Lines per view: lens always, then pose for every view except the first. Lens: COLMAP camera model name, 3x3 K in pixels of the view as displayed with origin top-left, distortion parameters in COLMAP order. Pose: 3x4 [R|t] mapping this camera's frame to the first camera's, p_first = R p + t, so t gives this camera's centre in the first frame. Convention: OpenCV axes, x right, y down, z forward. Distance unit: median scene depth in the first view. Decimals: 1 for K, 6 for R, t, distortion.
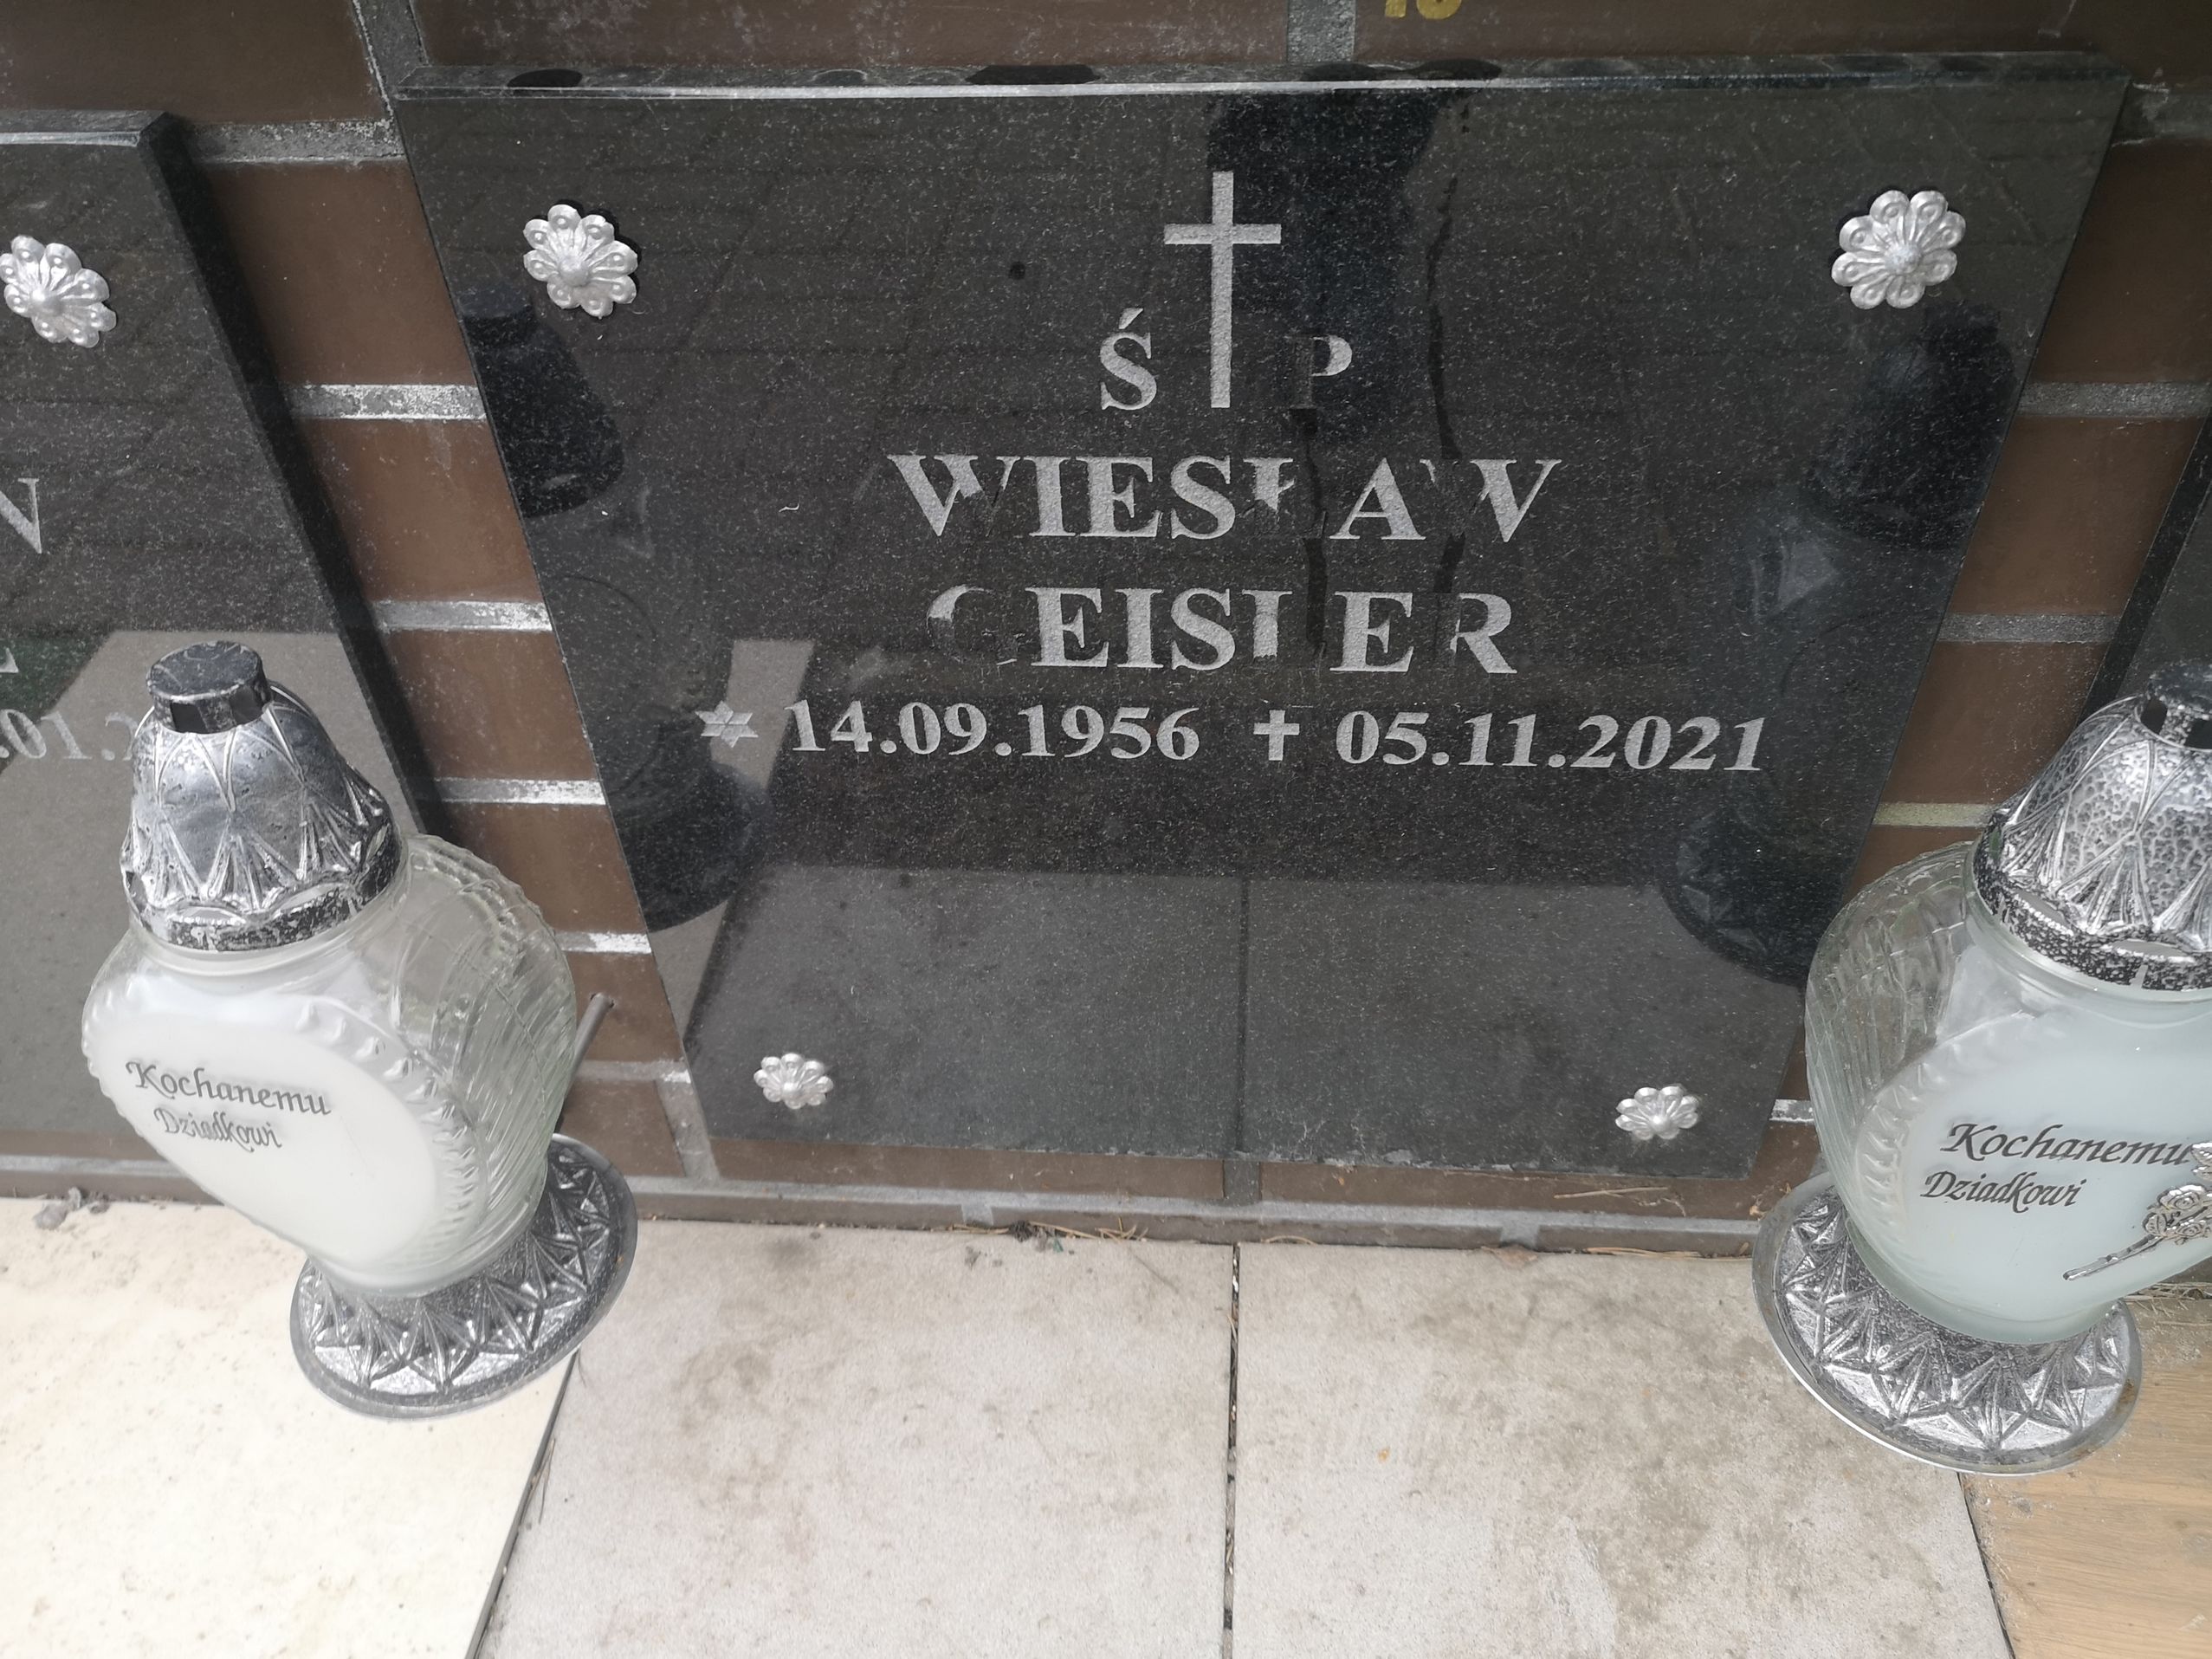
lens RADIAL K [[1720.3, 0, 1121.5], [0, 1720.3, 823.9], [0, 0, 1]] dist [0.034127, -0.050634]
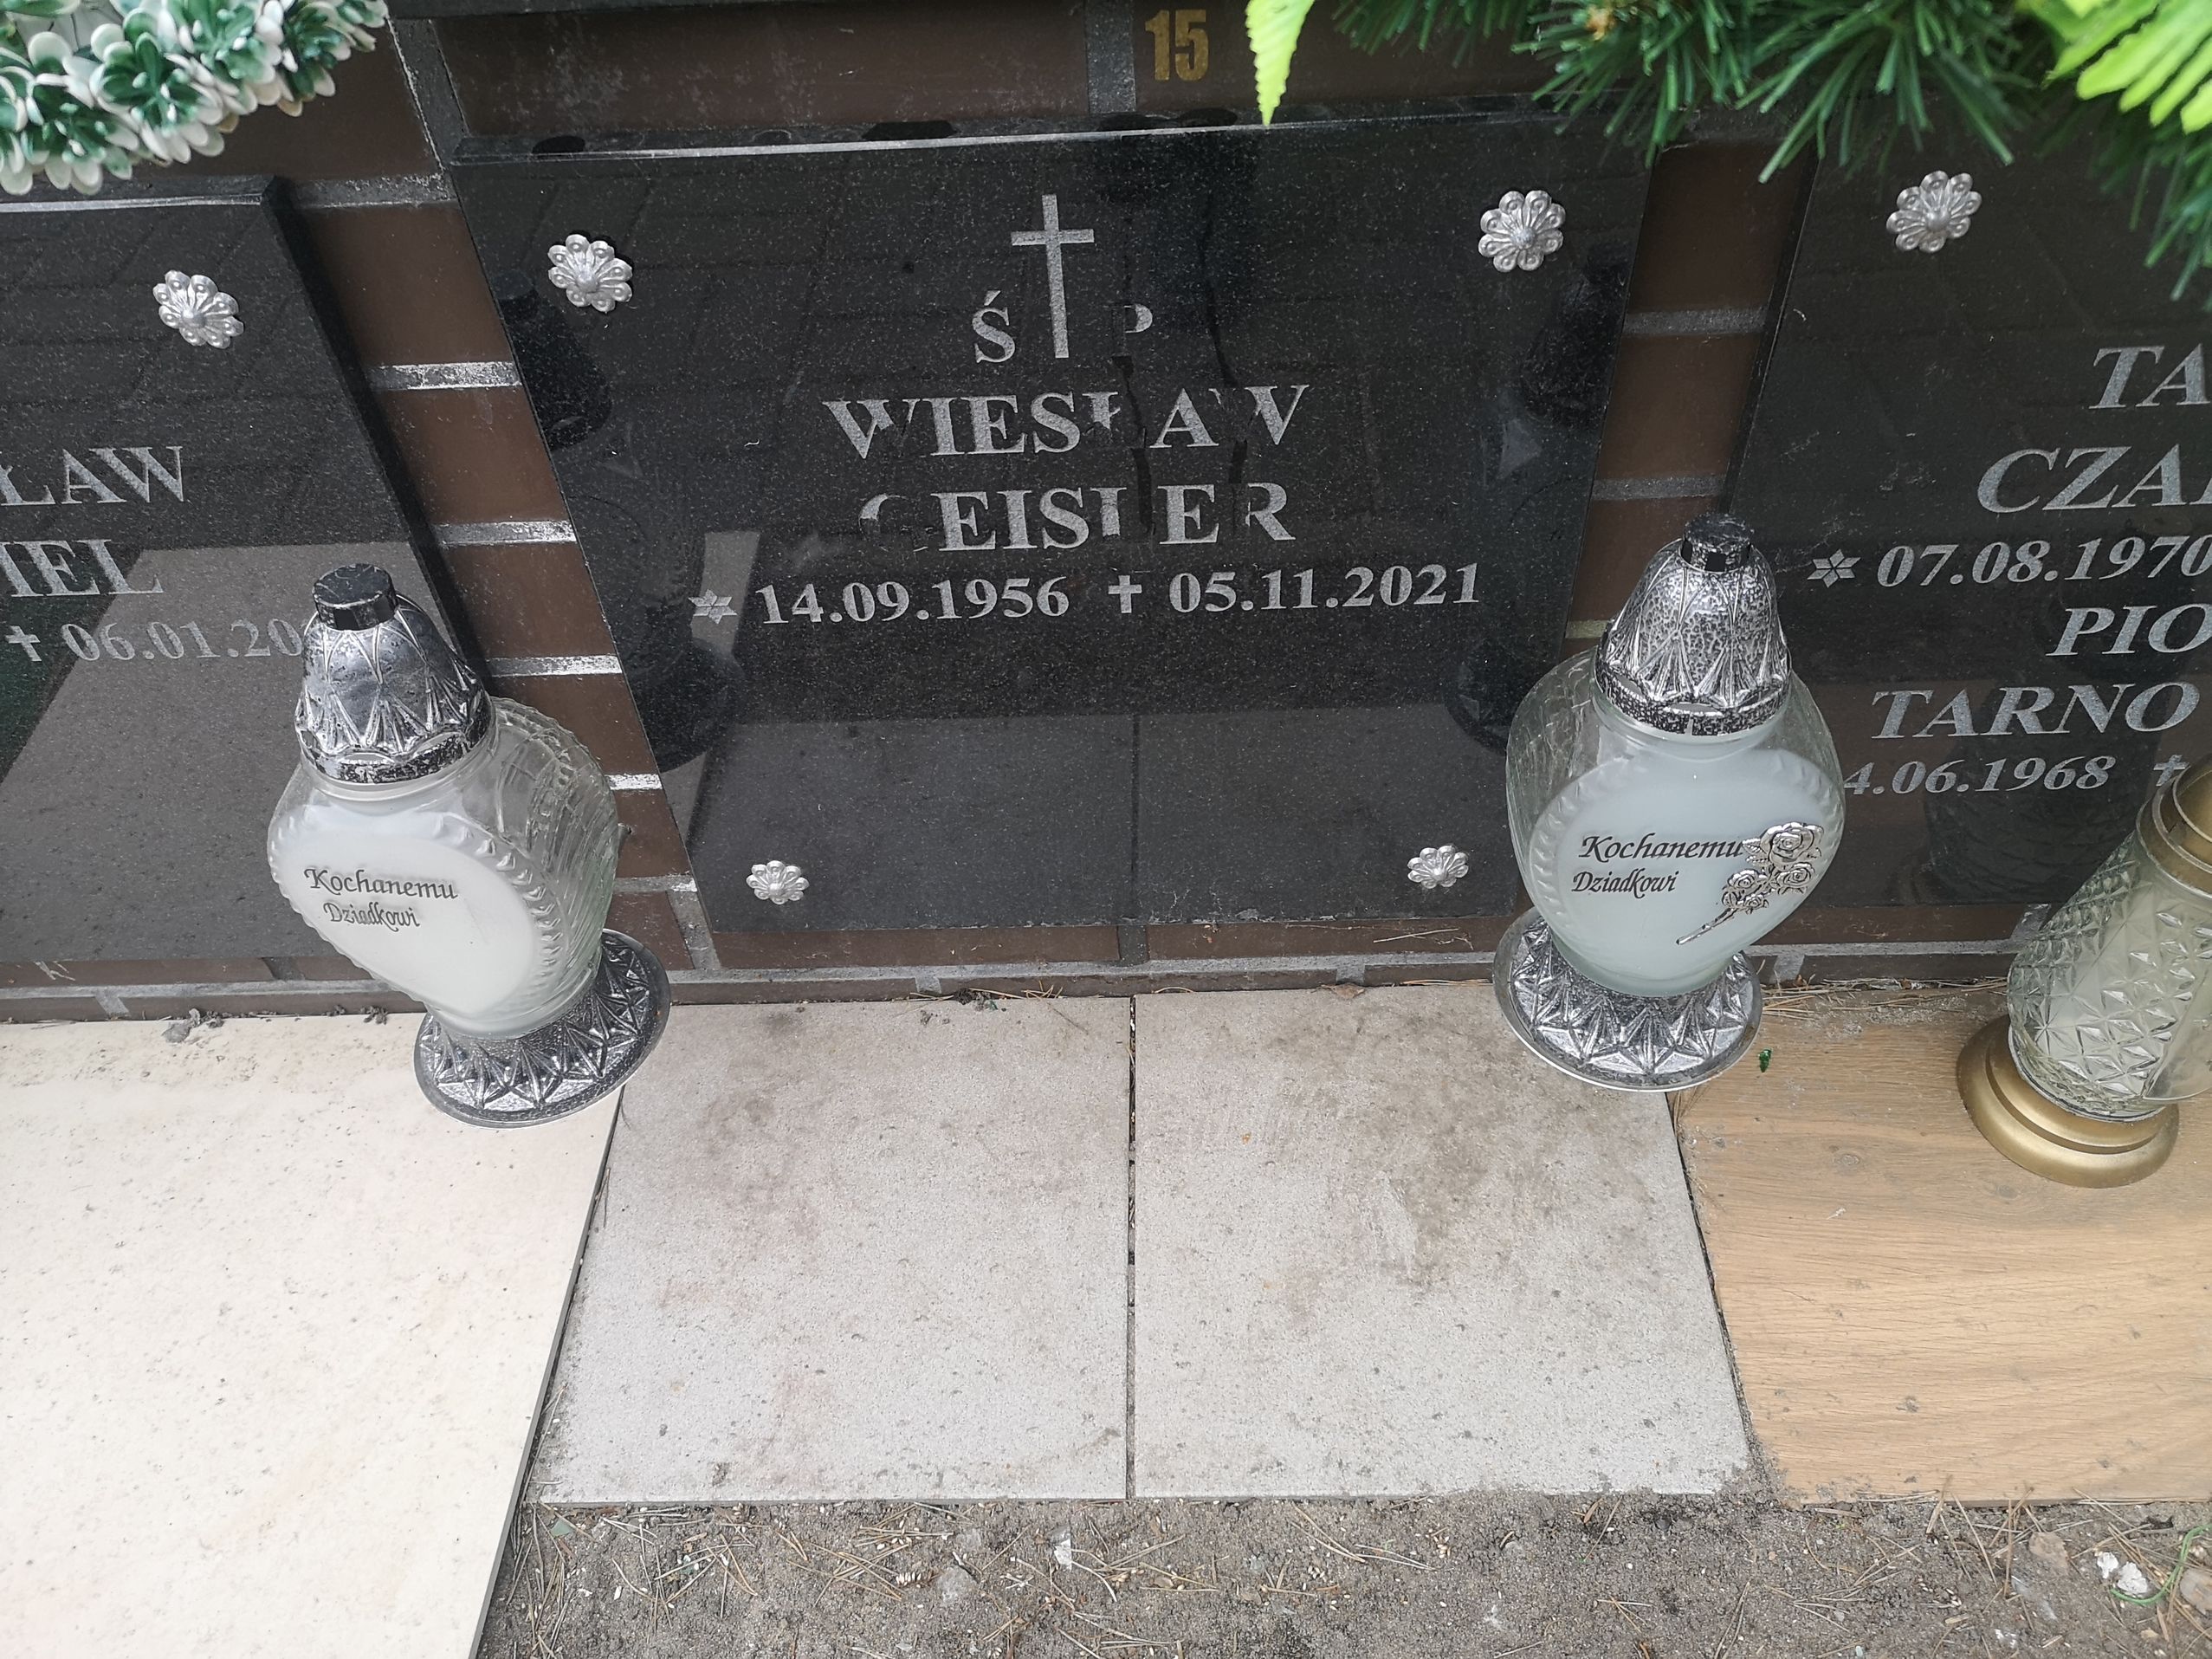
lens RADIAL K [[1720.3, 0, 1124.9], [0, 1720.3, 814.2], [0, 0, 1]] dist [0.034127, -0.050634]
pose [[0.998078, -0.054046, 0.030313, 0.034175], [0.051653, 0.995858, 0.074827, 0.016568], [-0.034232, -0.073117, 0.996736, -0.302475]]
